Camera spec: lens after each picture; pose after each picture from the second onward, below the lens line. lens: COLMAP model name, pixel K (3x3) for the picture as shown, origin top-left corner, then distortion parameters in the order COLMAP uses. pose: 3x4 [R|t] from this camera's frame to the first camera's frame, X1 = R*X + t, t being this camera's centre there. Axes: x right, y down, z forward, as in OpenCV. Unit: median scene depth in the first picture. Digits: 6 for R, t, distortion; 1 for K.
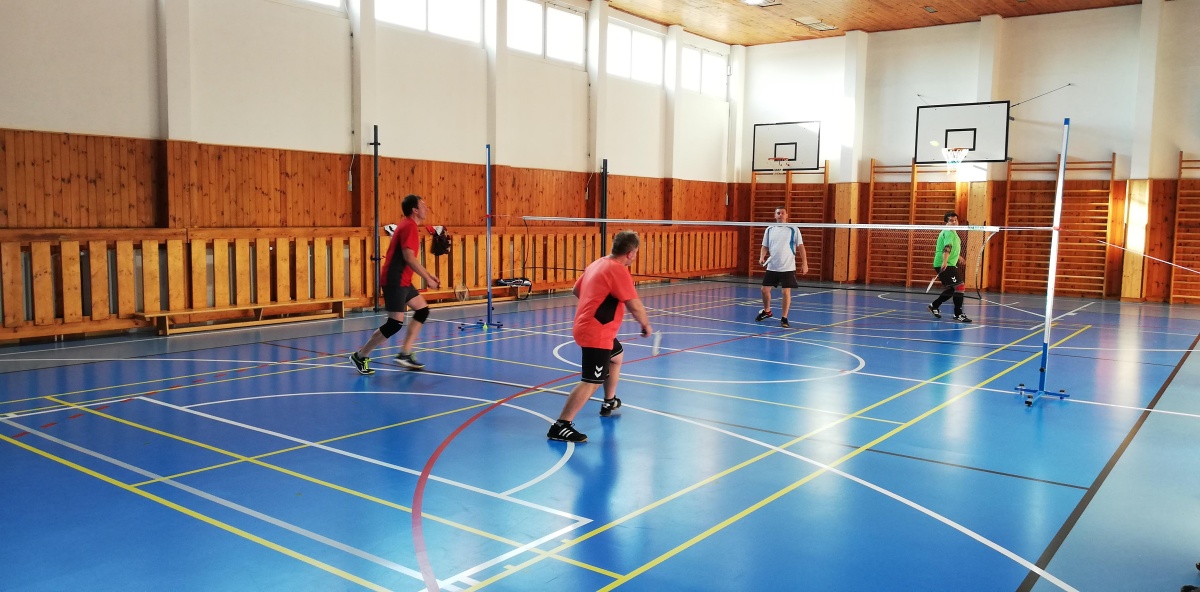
lens RADIAL K [[902.1, 0, 600.9], [0, 902.1, 285.1], [0, 0, 1]] dist [0.052048, -0.068465]
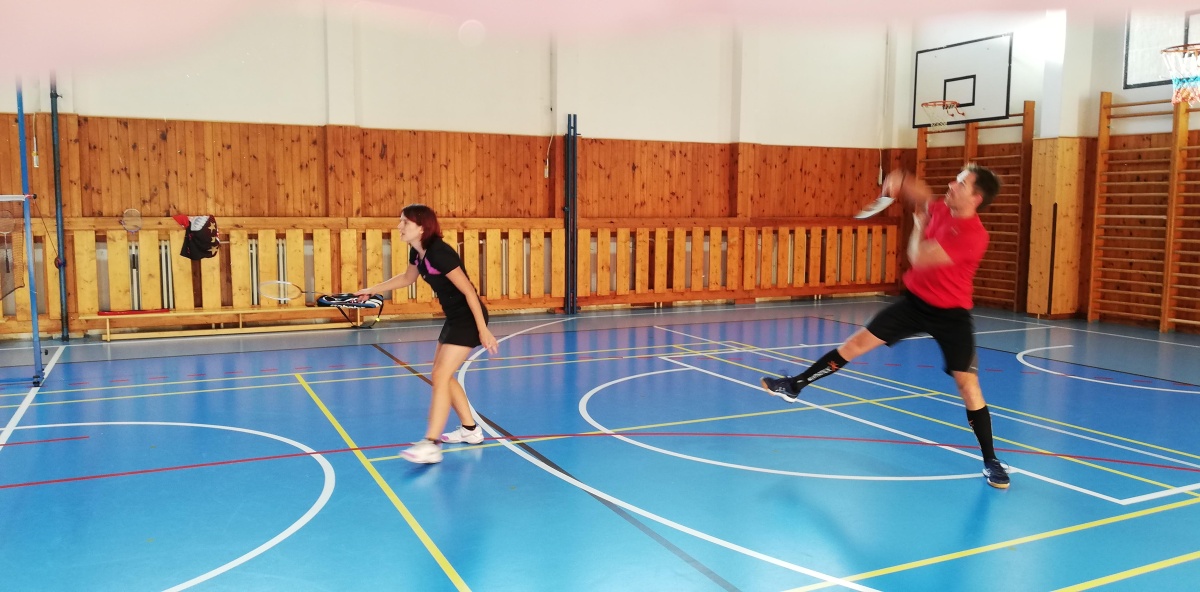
lens RADIAL K [[902.1, 0, 601.9], [0, 902.1, 294.4], [0, 0, 1]] dist [0.052048, -0.068465]
pose [[0.887675, 0.038288, -0.458877, 0.344858], [-0.029787, 0.999224, 0.025754, -0.028538], [0.459507, -0.009193, 0.888127, 0.453112]]
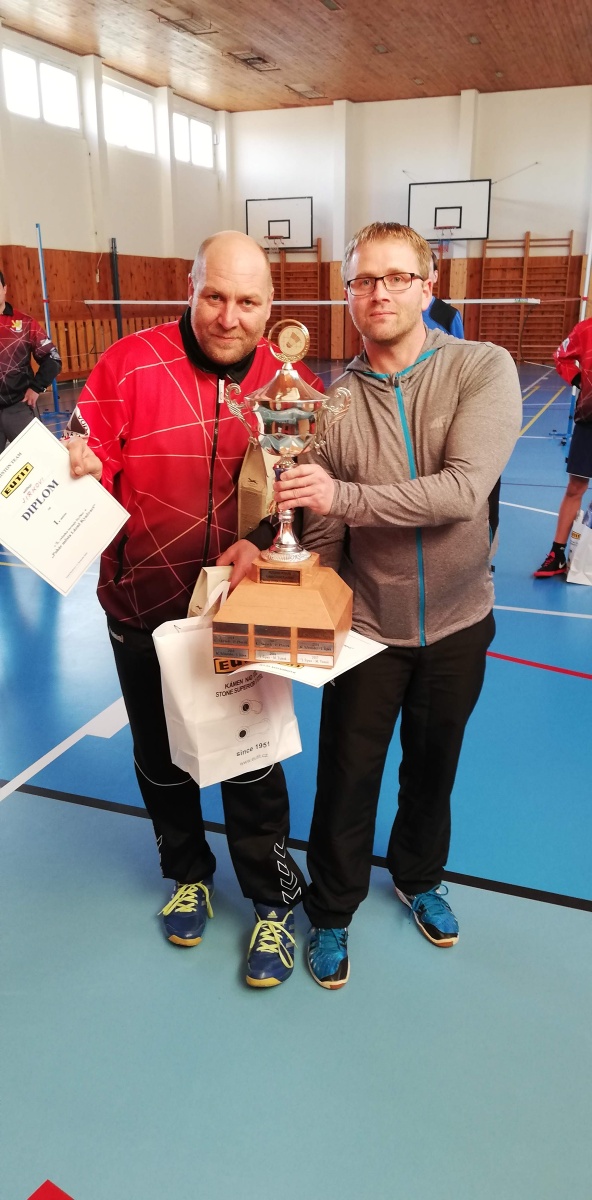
lens RADIAL K [[902.1, 0, 298.8], [0, 902.1, 597.6], [0, 0, 1]] dist [0.052048, -0.068465]
pose [[0.958216, -0.110435, 0.263866, -0.111065], [0.044003, 0.968396, 0.245505, 0.003850], [-0.282640, -0.223636, 0.932792, -0.057871]]
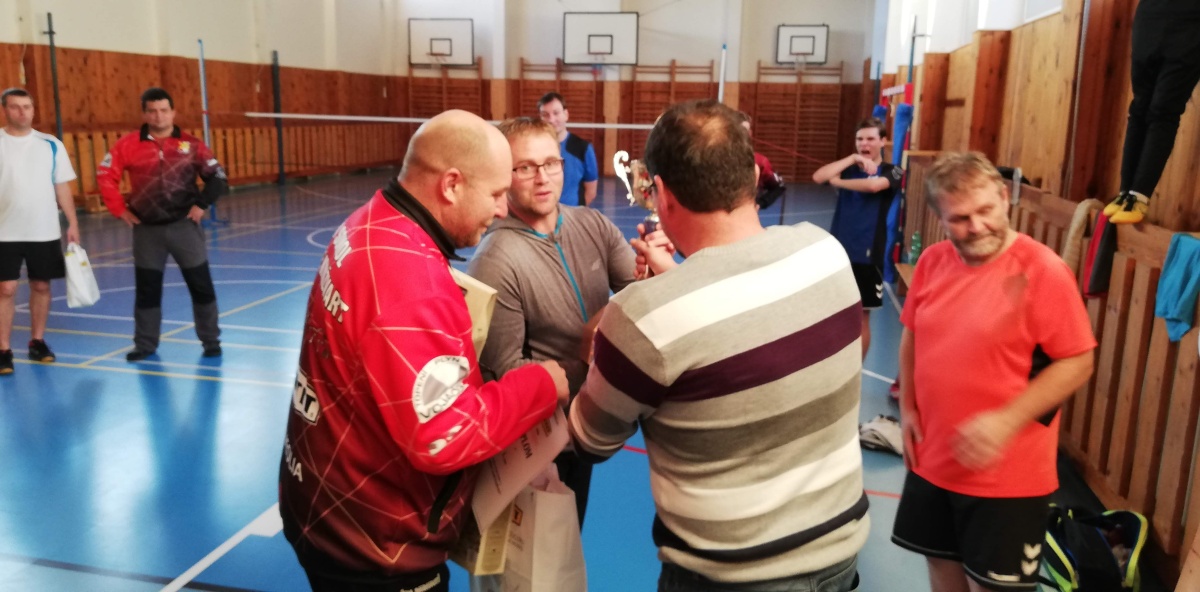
lens RADIAL K [[902.1, 0, 597.6], [0, 902.1, 308.7], [0, 0, 1]] dist [0.052048, -0.068465]
pose [[0.907213, -0.087800, 0.411407, -0.115687], [0.026912, 0.988087, 0.151525, -0.001958], [-0.419809, -0.126394, 0.898768, -0.081699]]
